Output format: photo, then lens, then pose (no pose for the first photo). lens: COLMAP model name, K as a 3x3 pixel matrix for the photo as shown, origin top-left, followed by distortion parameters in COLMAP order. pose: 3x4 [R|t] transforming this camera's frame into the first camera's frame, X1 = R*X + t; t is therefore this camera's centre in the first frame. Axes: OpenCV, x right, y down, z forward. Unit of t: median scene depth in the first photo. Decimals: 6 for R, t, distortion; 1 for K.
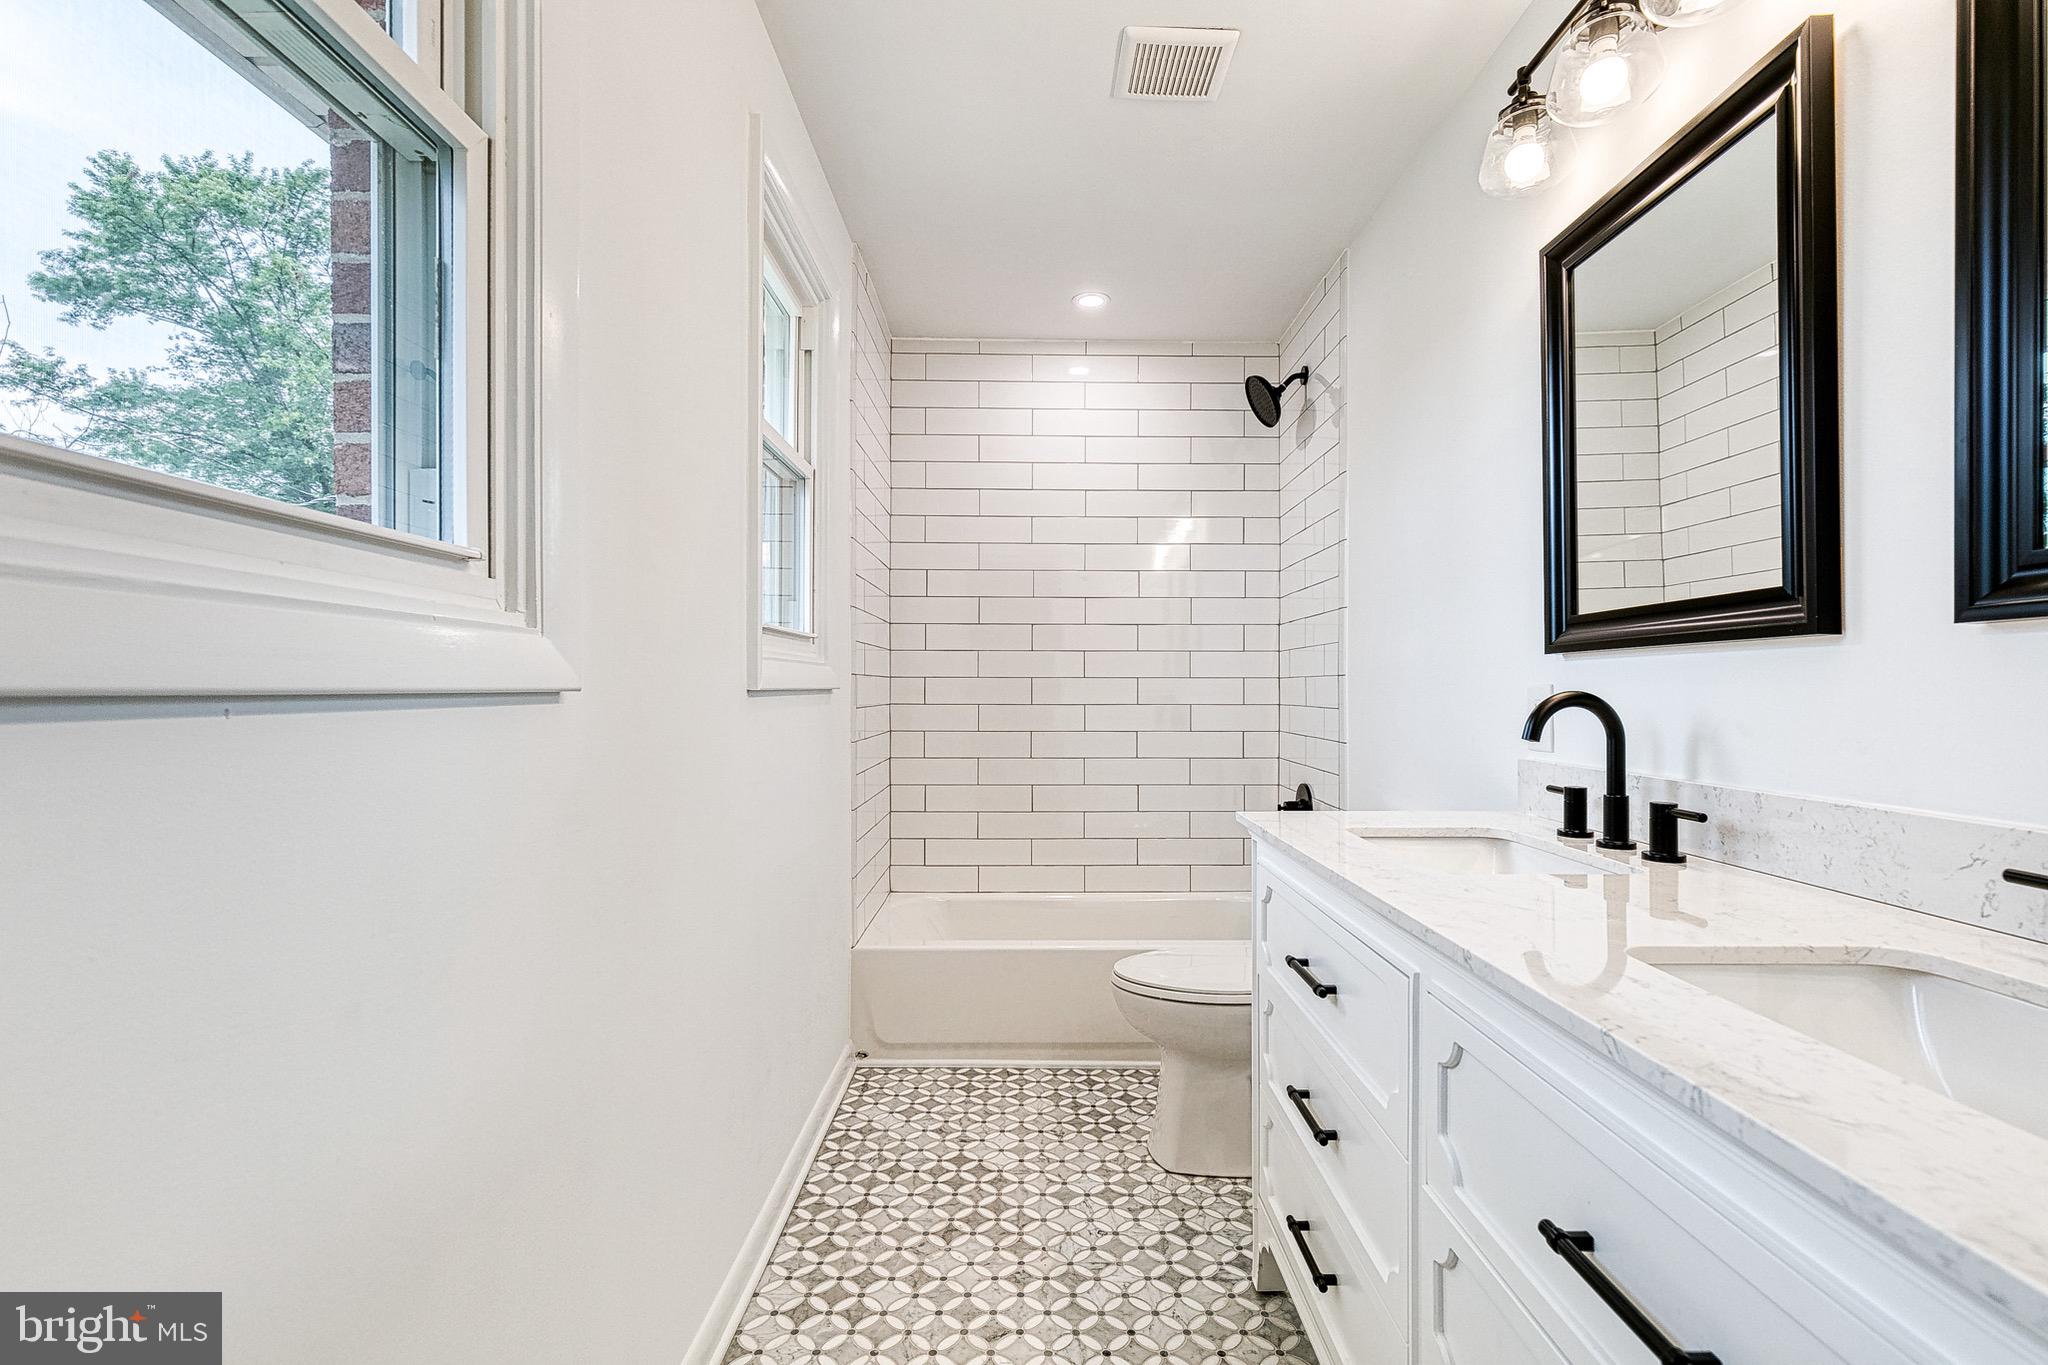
lens RADIAL K [[914.0, 0, 1037.8], [0, 914.0, 688.3], [0, 0, 1]] dist [0.007375, -0.001042]
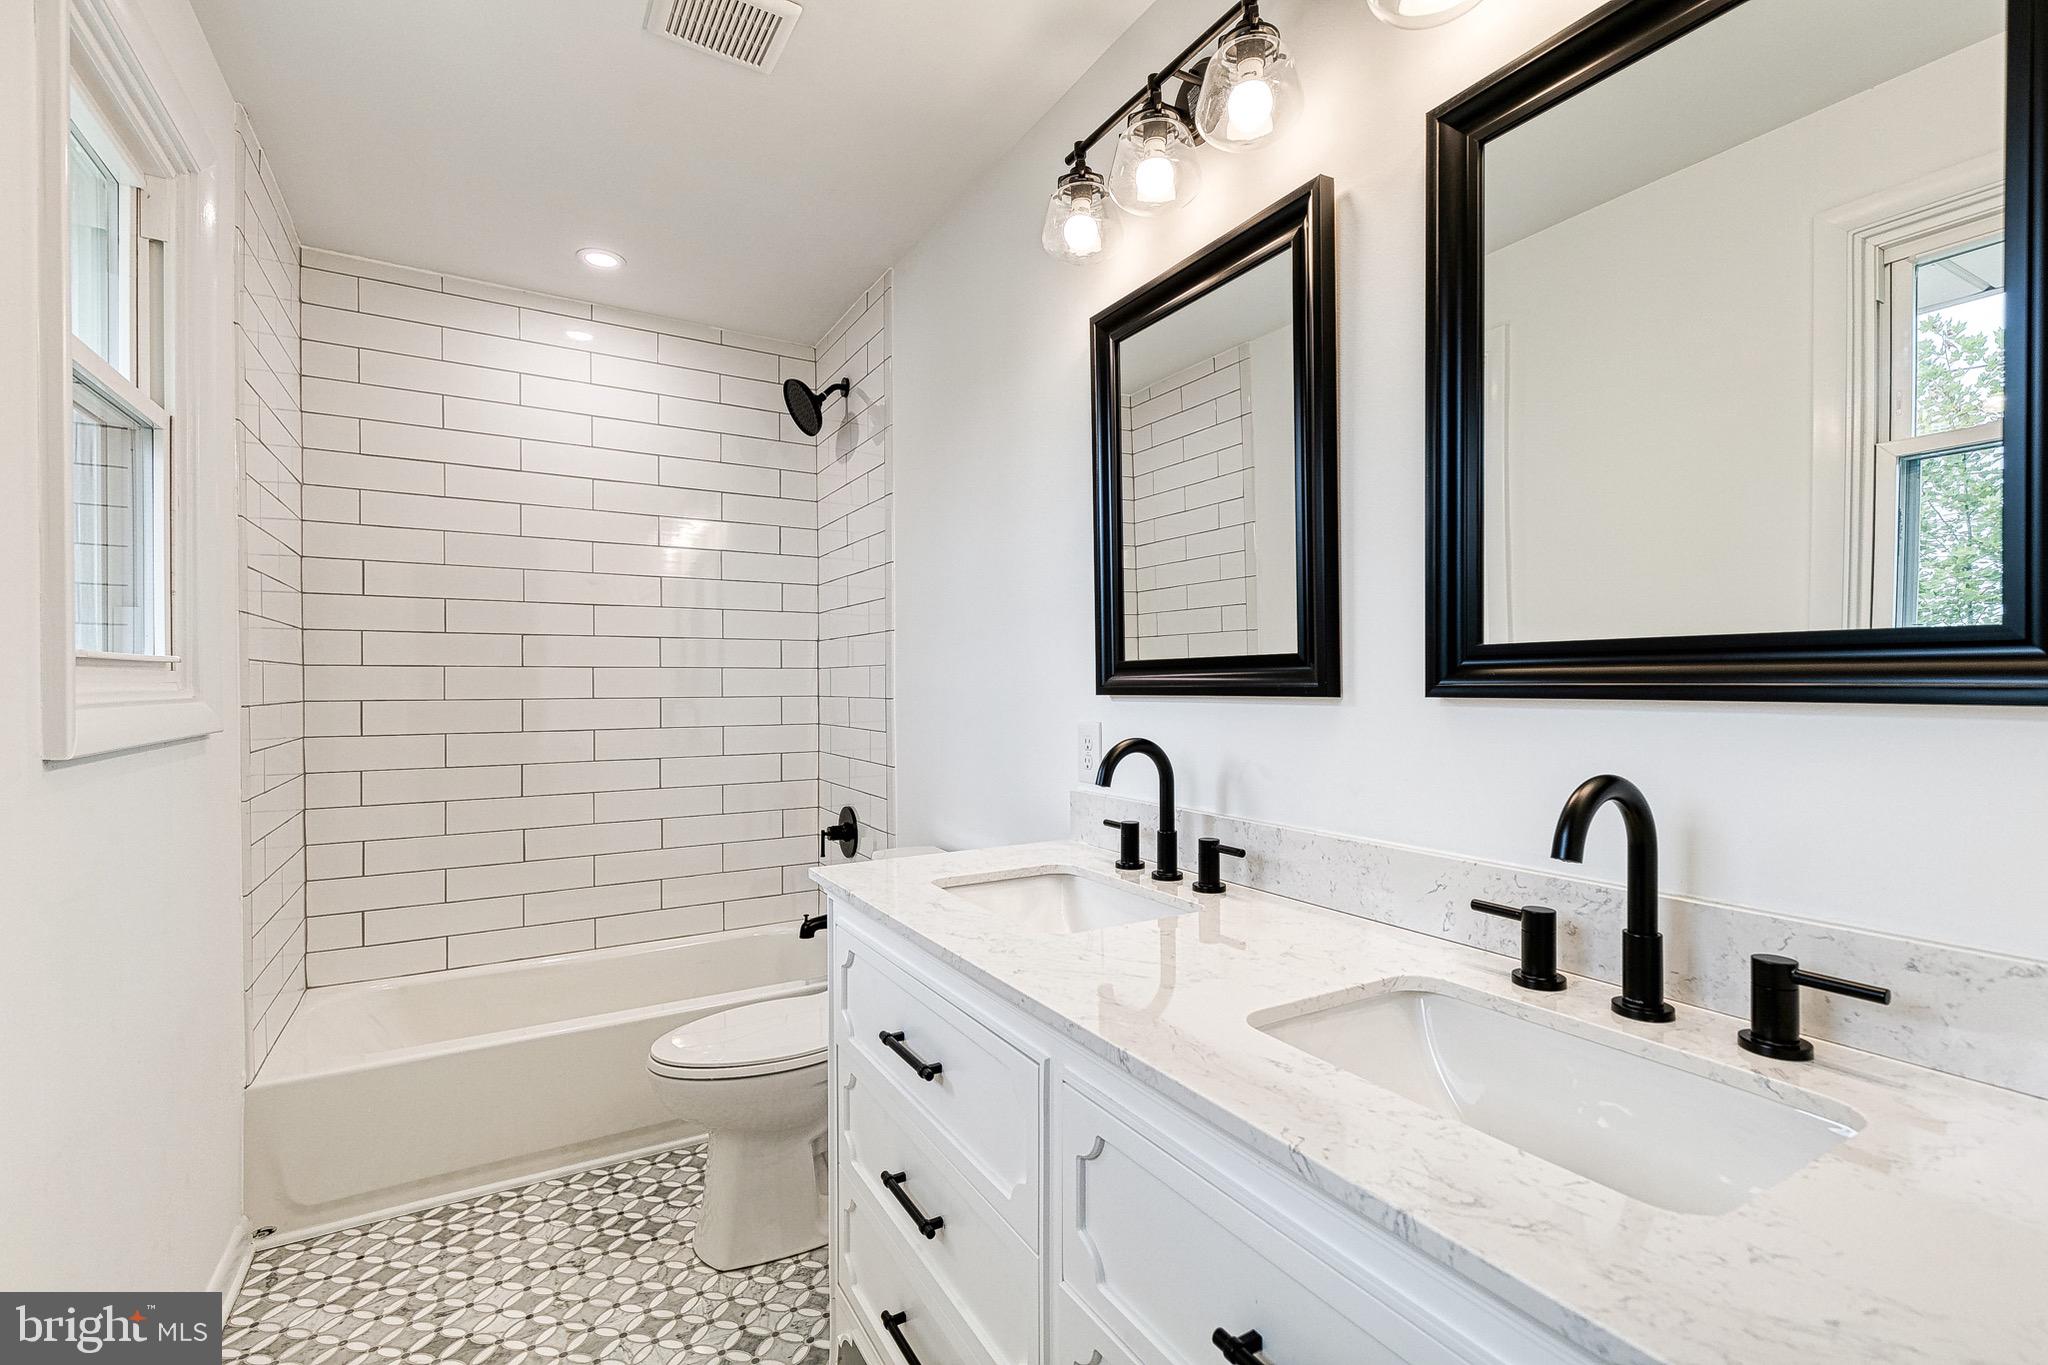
lens RADIAL K [[914.0, 0, 1037.8], [0, 914.0, 688.3], [0, 0, 1]] dist [0.007375, -0.001042]
pose [[0.862921, -0.008165, 0.505272, -0.044152], [0.005357, 0.999961, 0.007009, -0.048659], [-0.505310, -0.003342, 0.862932, 0.099696]]
